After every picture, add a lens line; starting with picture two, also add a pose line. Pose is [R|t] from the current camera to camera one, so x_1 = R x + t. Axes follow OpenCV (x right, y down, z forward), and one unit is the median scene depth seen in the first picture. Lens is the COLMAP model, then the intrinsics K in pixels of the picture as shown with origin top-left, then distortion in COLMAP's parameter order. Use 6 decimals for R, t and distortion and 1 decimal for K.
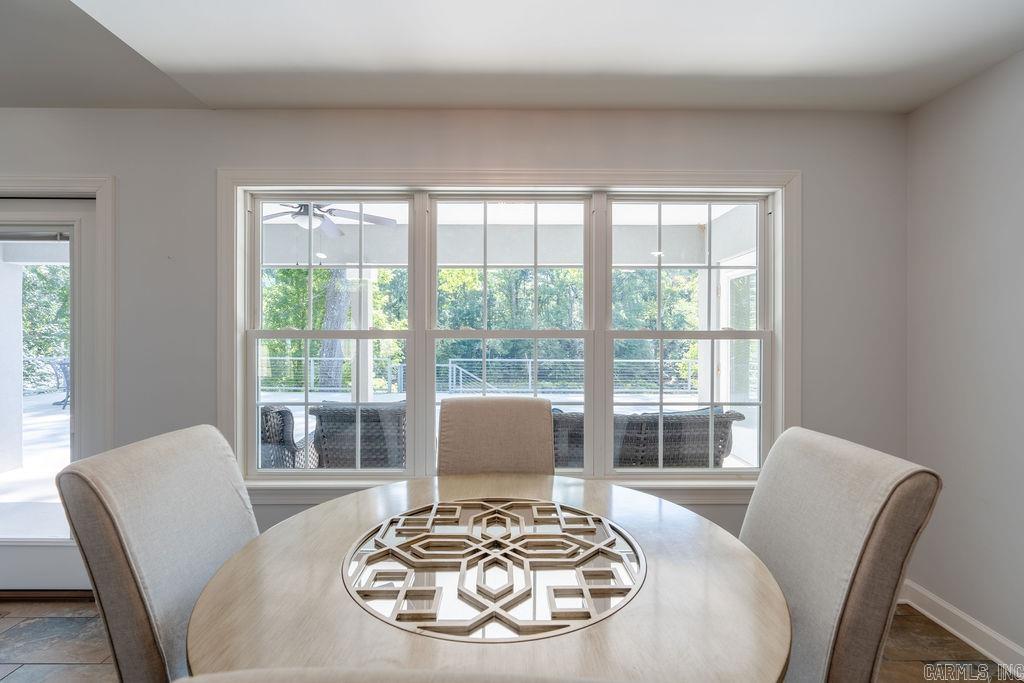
lens RADIAL K [[457.8, 0, 512.0], [0, 457.8, 341.5], [0, 0, 1]] dist [-0.003724, -0.000014]
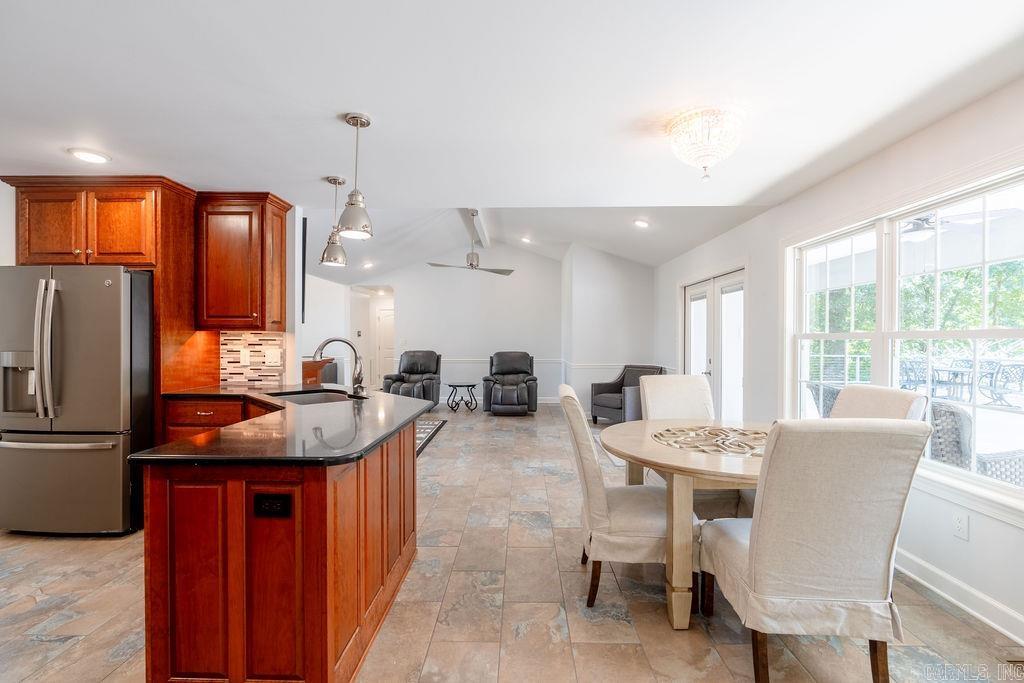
lens RADIAL K [[462.0, 0, 512.0], [0, 462.0, 341.5], [0, 0, 1]] dist [-0.004592, 0.000223]
pose [[-0.029039, 0.004216, -0.999569, 1.053511], [-0.008967, 0.999950, 0.004478, 0.003172], [0.999538, 0.009093, -0.029000, 0.052627]]
